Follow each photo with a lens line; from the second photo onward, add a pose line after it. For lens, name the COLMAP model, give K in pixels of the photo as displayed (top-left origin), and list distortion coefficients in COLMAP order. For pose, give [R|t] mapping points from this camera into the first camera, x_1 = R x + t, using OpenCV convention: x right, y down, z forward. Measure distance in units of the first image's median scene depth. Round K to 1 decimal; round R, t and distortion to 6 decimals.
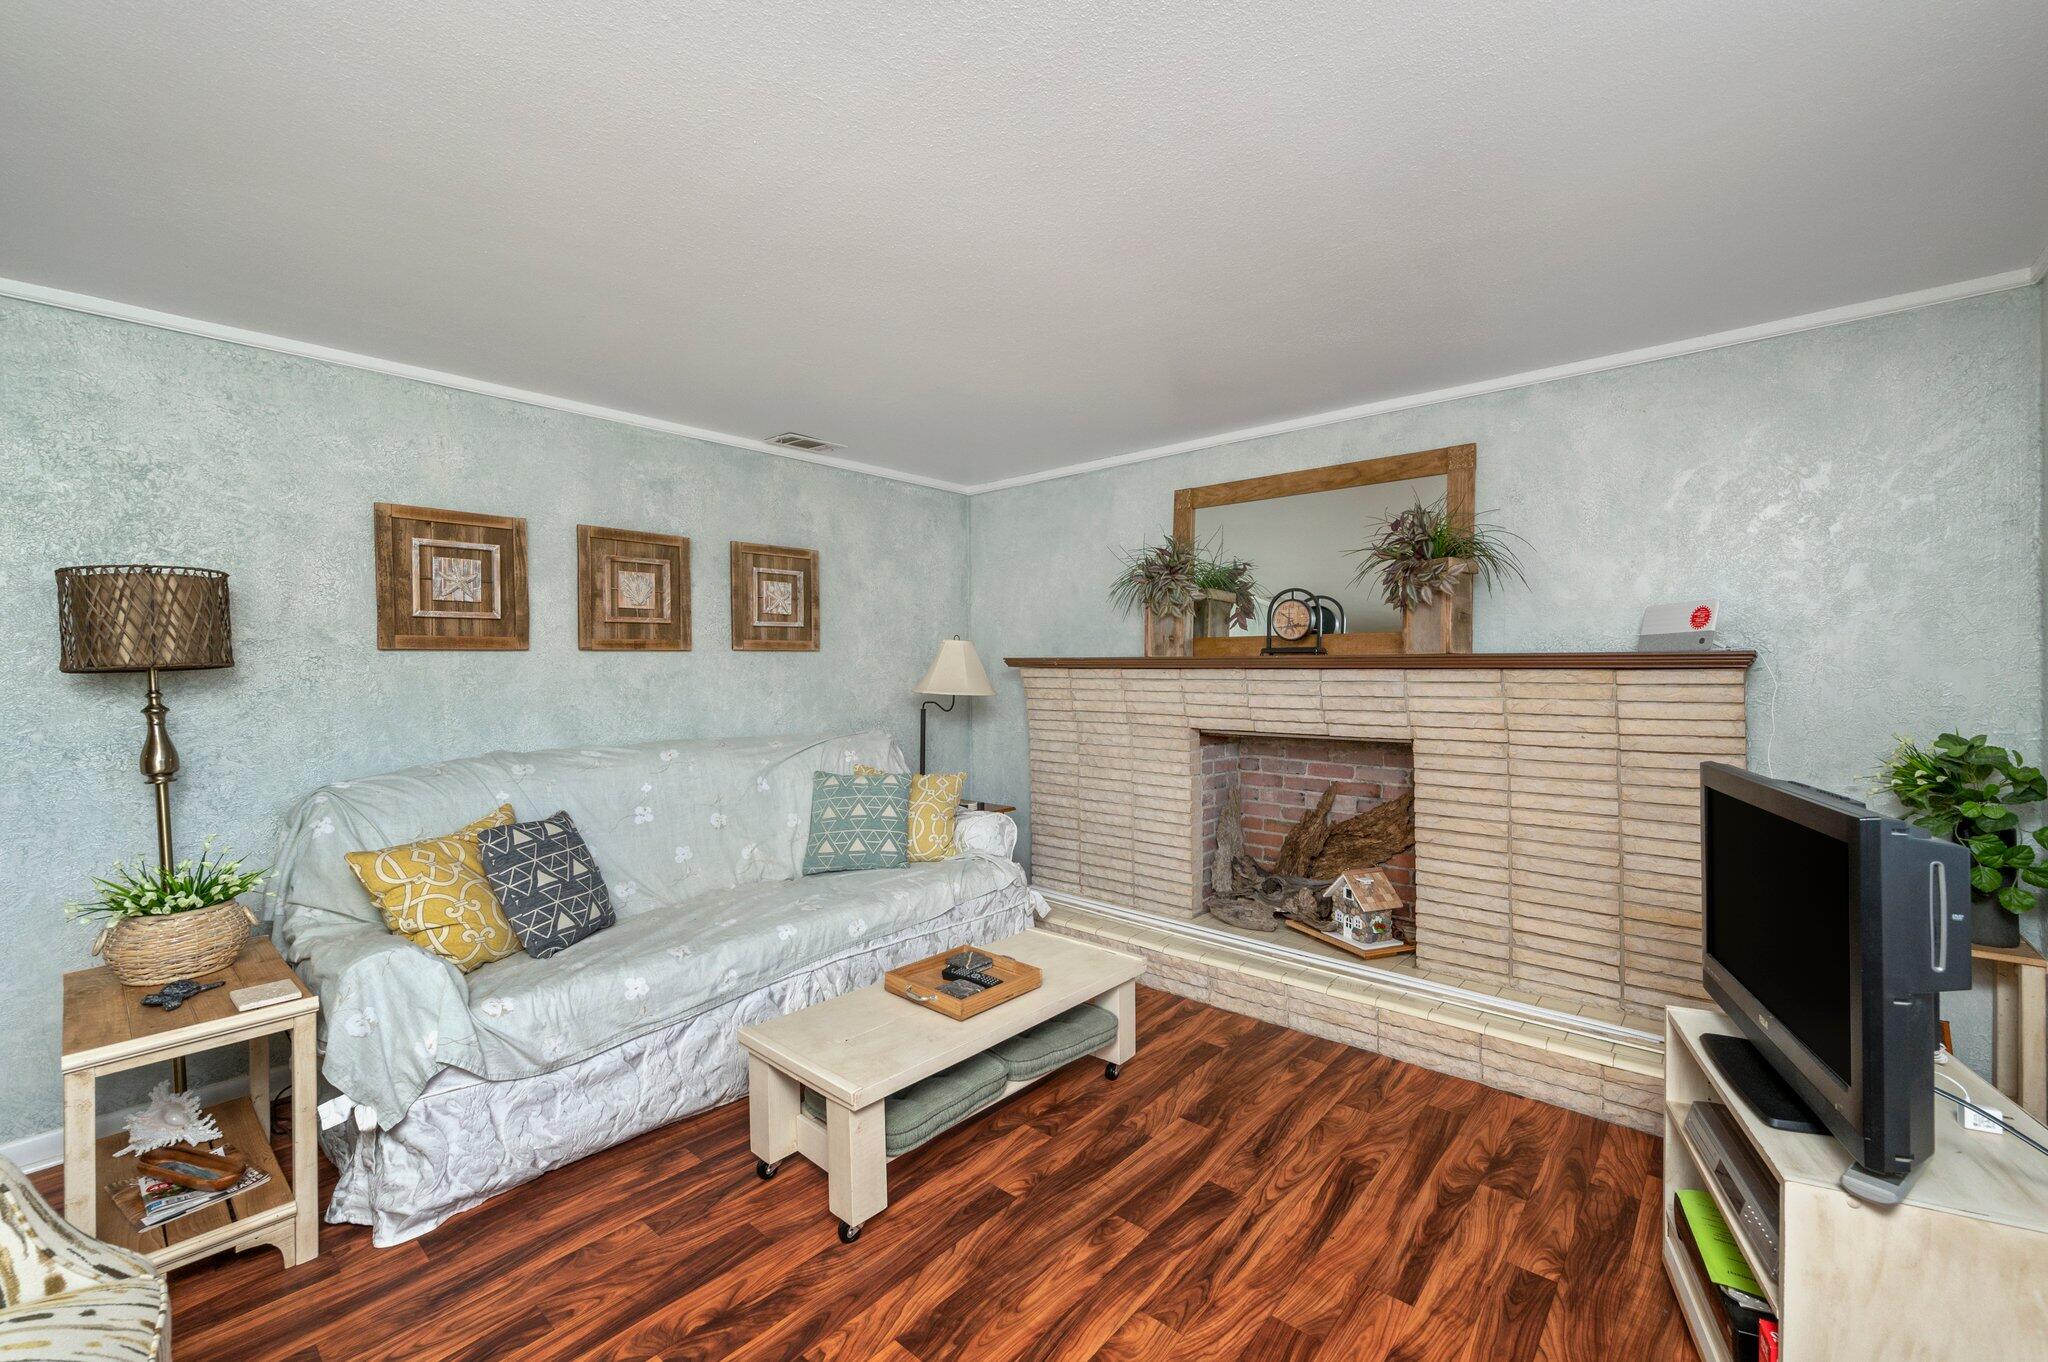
lens RADIAL K [[829.5, 0, 1019.0], [0, 829.5, 669.8], [0, 0, 1]] dist [-0.005534, -0.001983]
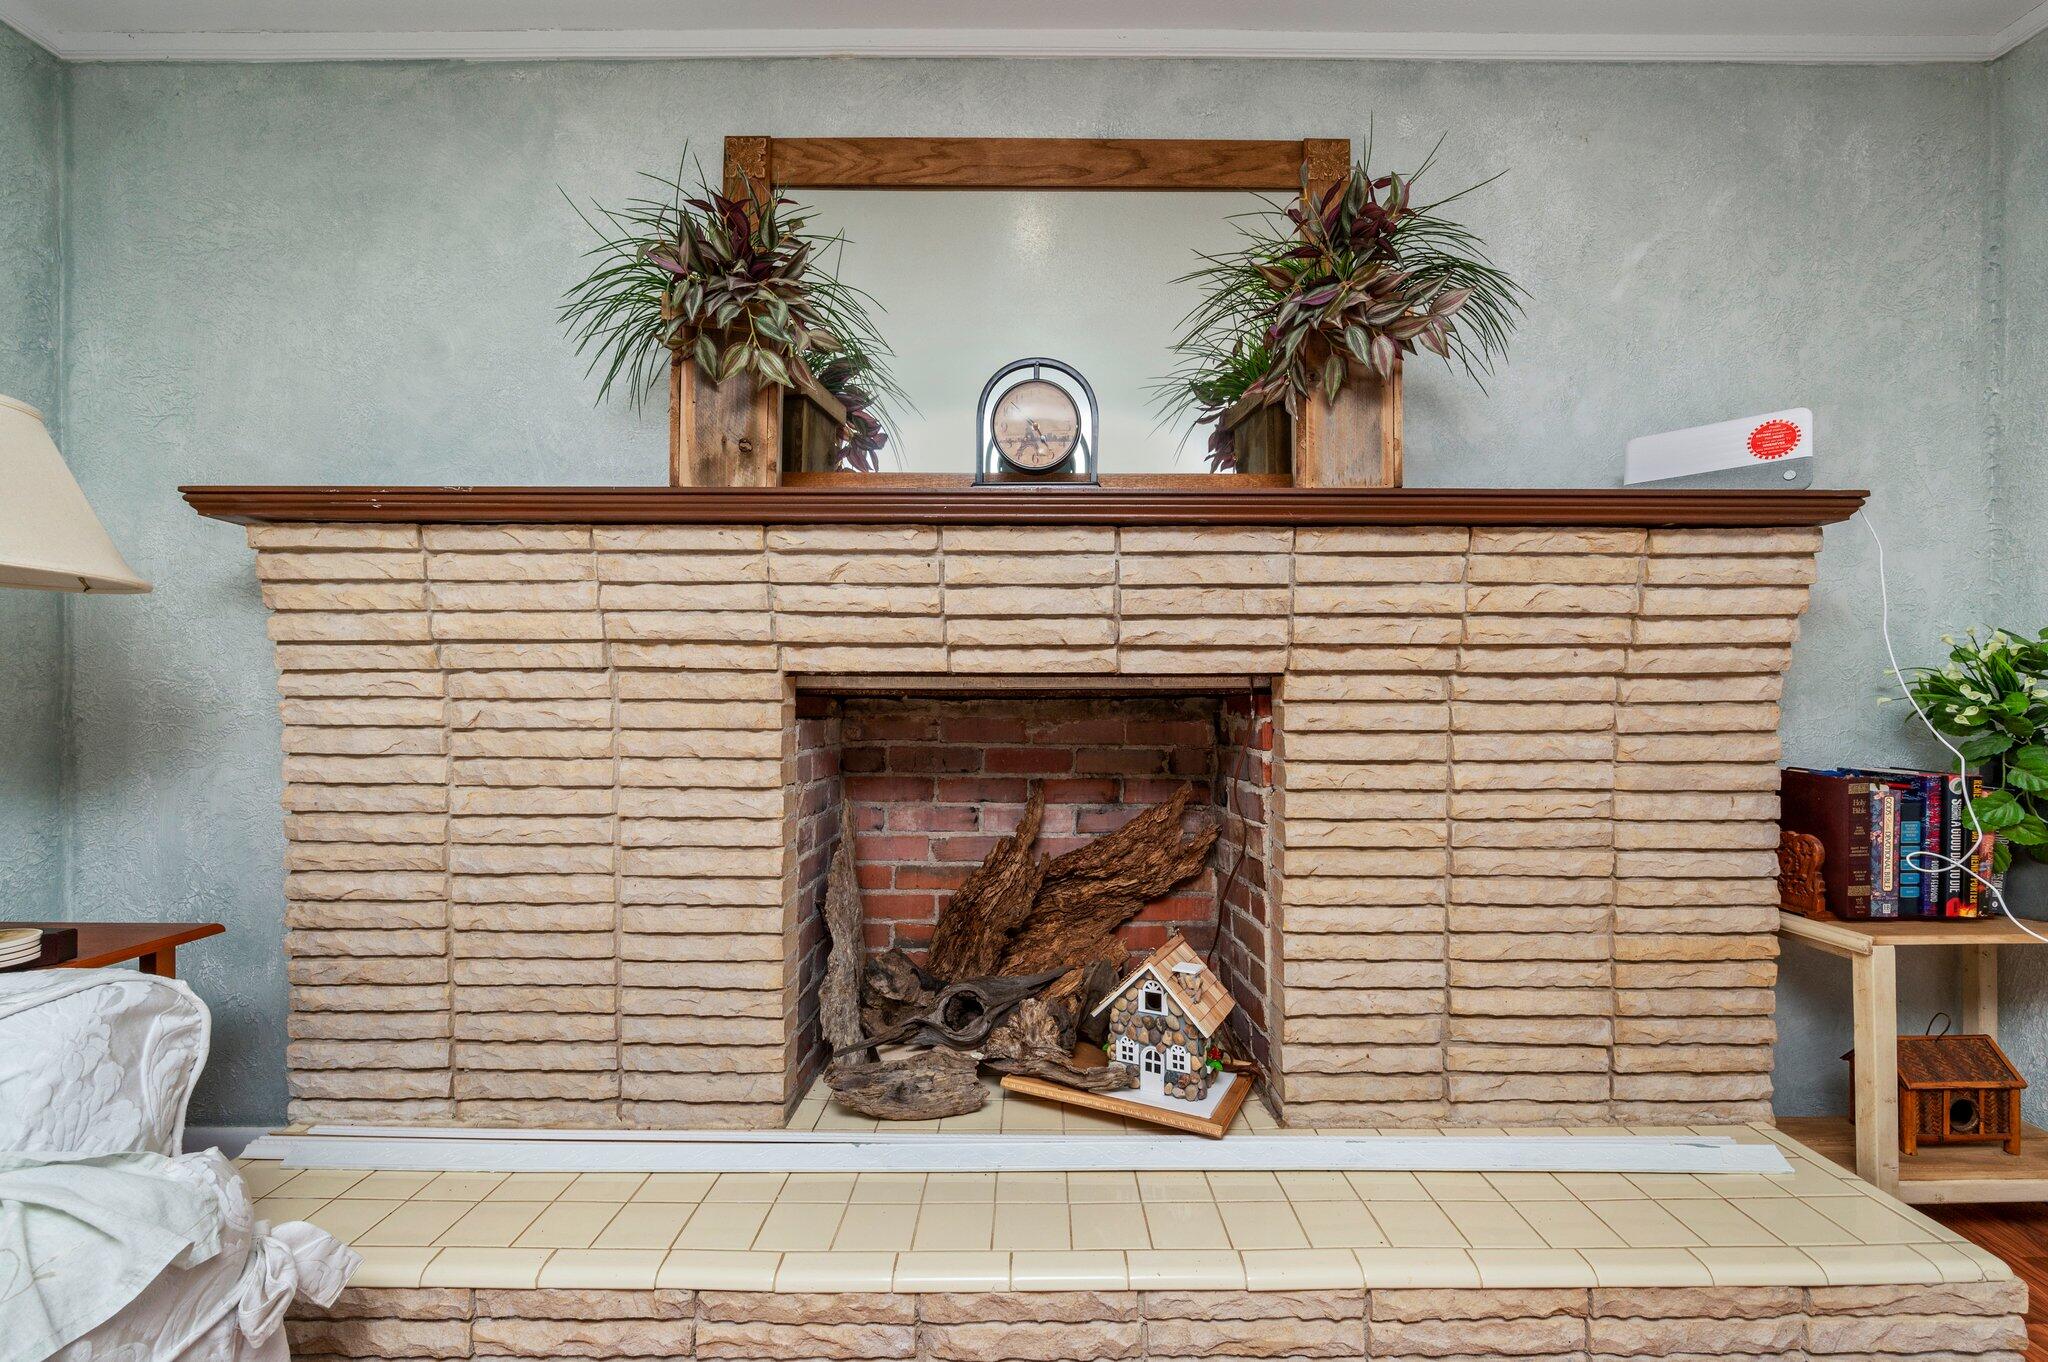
lens RADIAL K [[829.5, 0, 1020.2], [0, 829.5, 702.3], [0, 0, 1]] dist [-0.005534, -0.001983]
pose [[0.747242, 0.002140, 0.664549, 0.018711], [-0.003576, 0.999993, 0.000801, 0.089577], [-0.664542, -0.002975, 0.747245, 0.645422]]
